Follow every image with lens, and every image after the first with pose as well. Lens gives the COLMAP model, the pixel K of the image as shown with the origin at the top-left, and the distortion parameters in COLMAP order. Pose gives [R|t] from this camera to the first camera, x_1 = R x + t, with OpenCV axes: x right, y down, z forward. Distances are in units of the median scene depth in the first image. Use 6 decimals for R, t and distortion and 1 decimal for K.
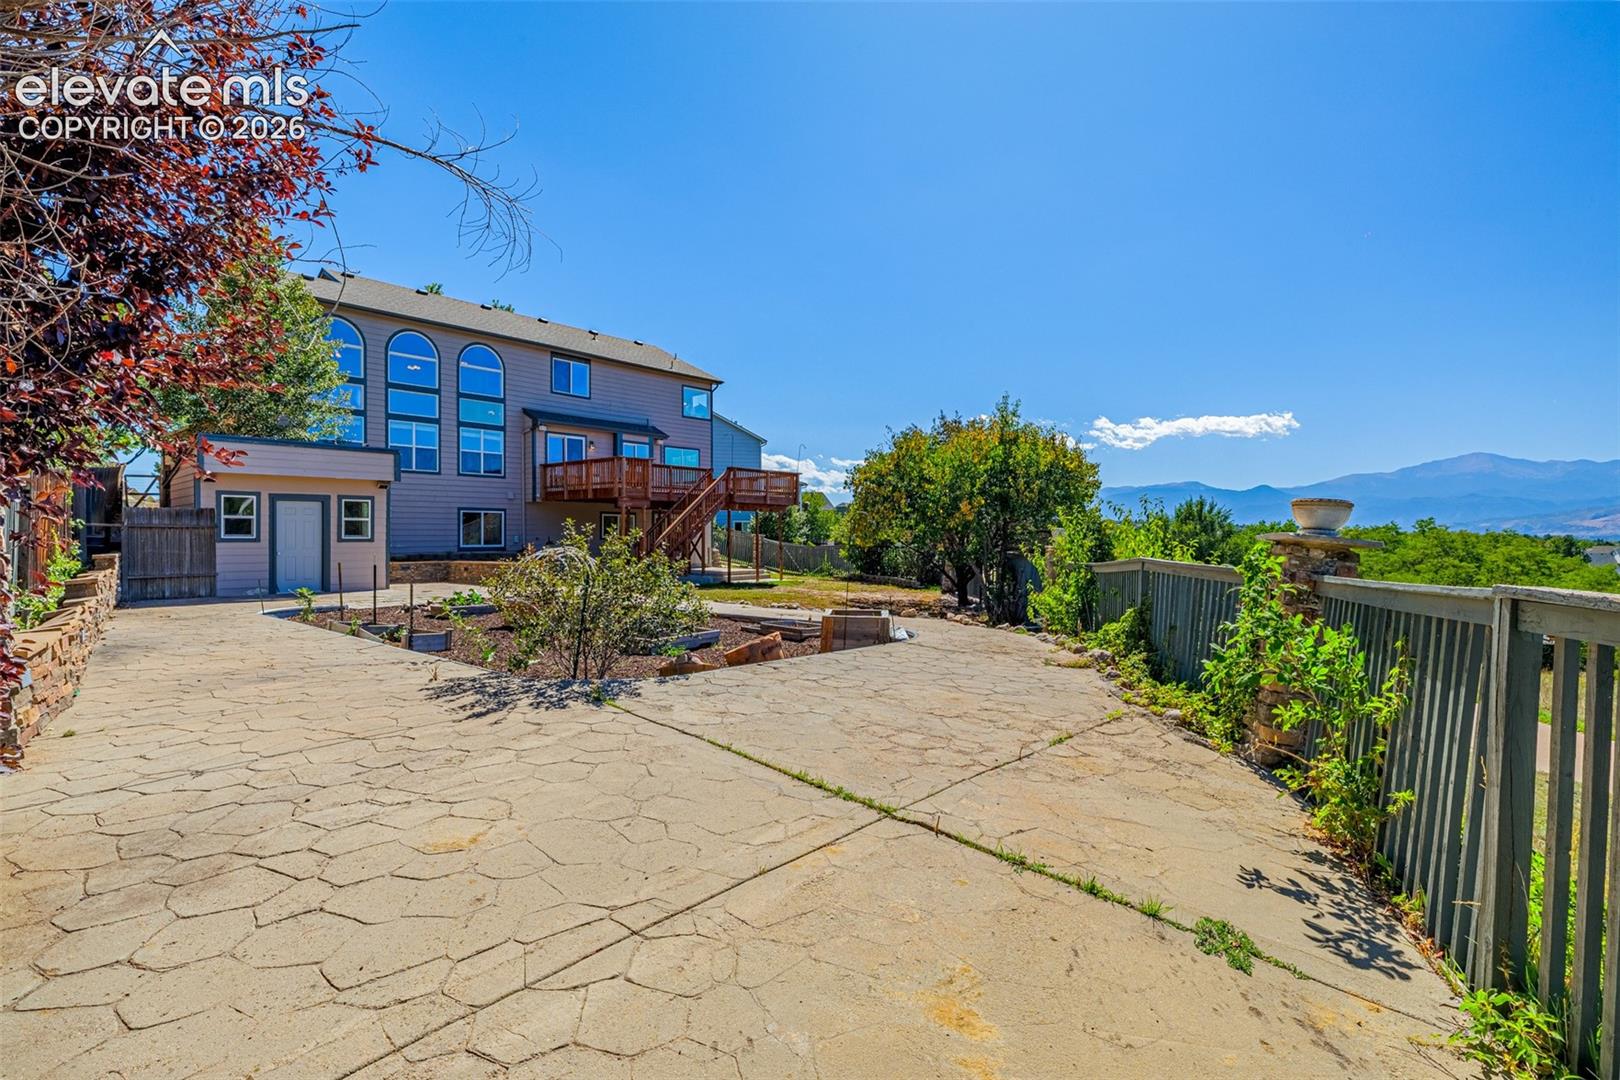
lens RADIAL K [[750.7, 0, 815.7], [0, 750.7, 539.8], [0, 0, 1]] dist [-0.002492, -0.000274]
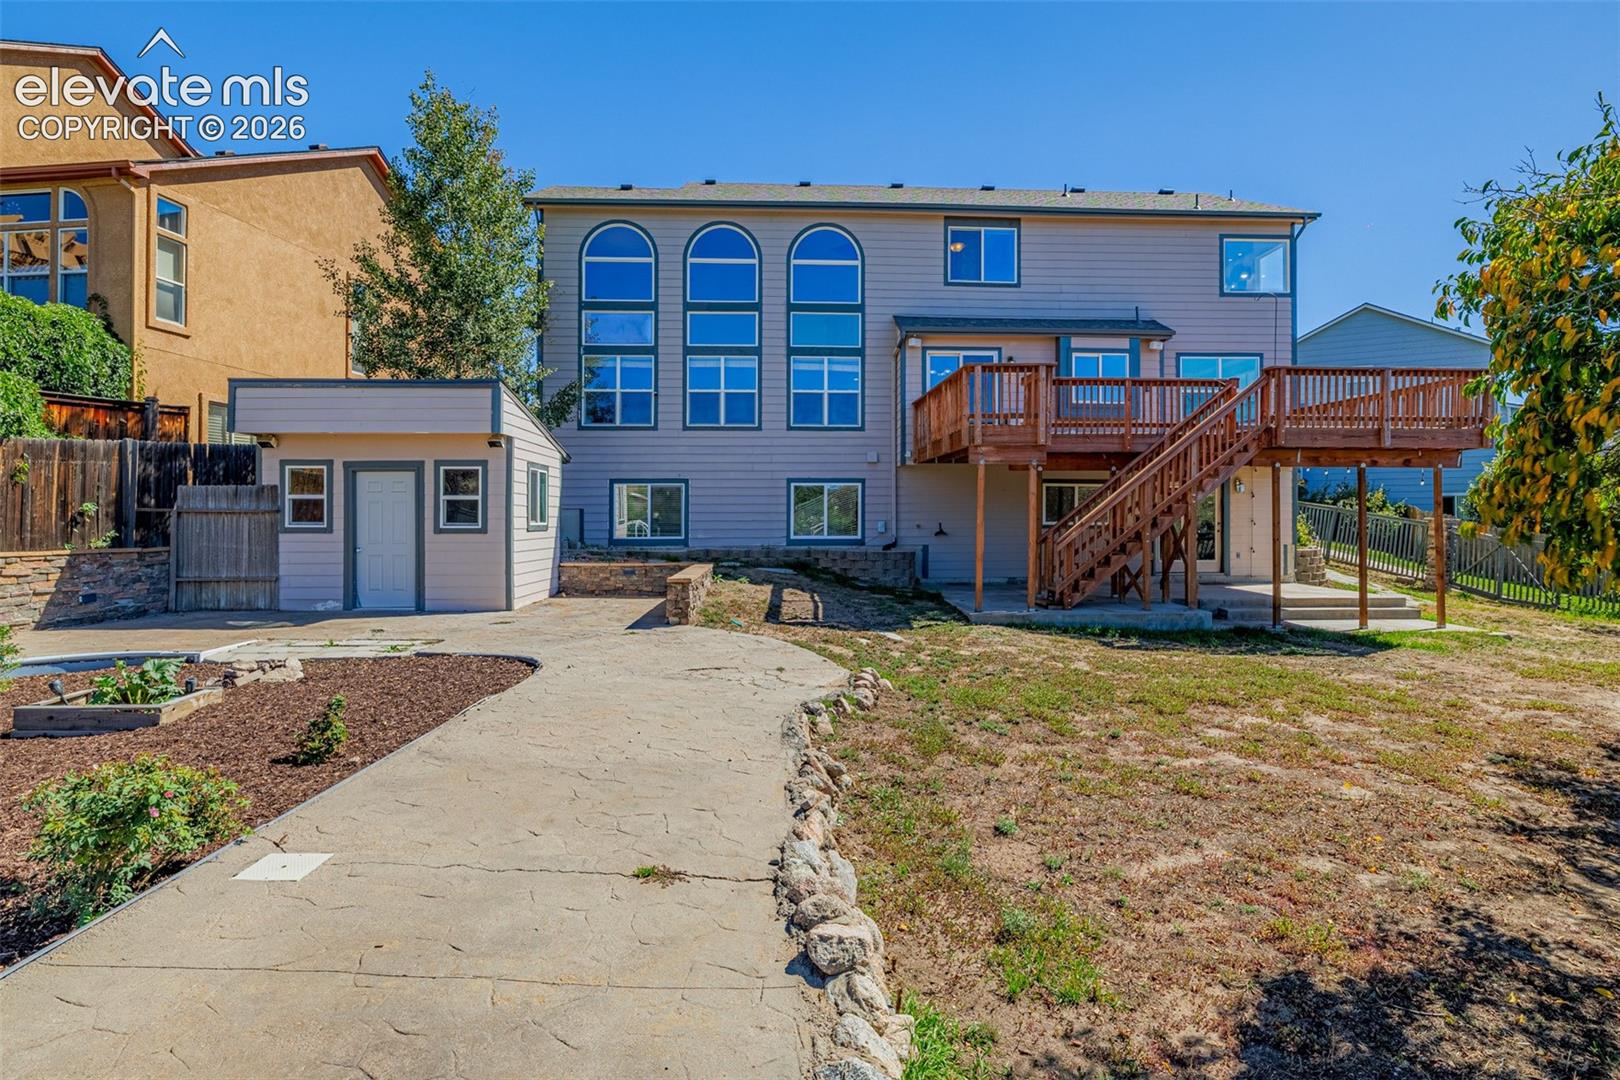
lens RADIAL K [[850.3, 0, 807.0], [0, 850.3, 526.9], [0, 0, 1]] dist [0.006737, 0.000653]
pose [[0.688068, 0.005030, -0.725629, 0.083473], [-0.001806, 0.999985, 0.005219, -0.005012], [0.725644, -0.002280, 0.688067, 0.542315]]
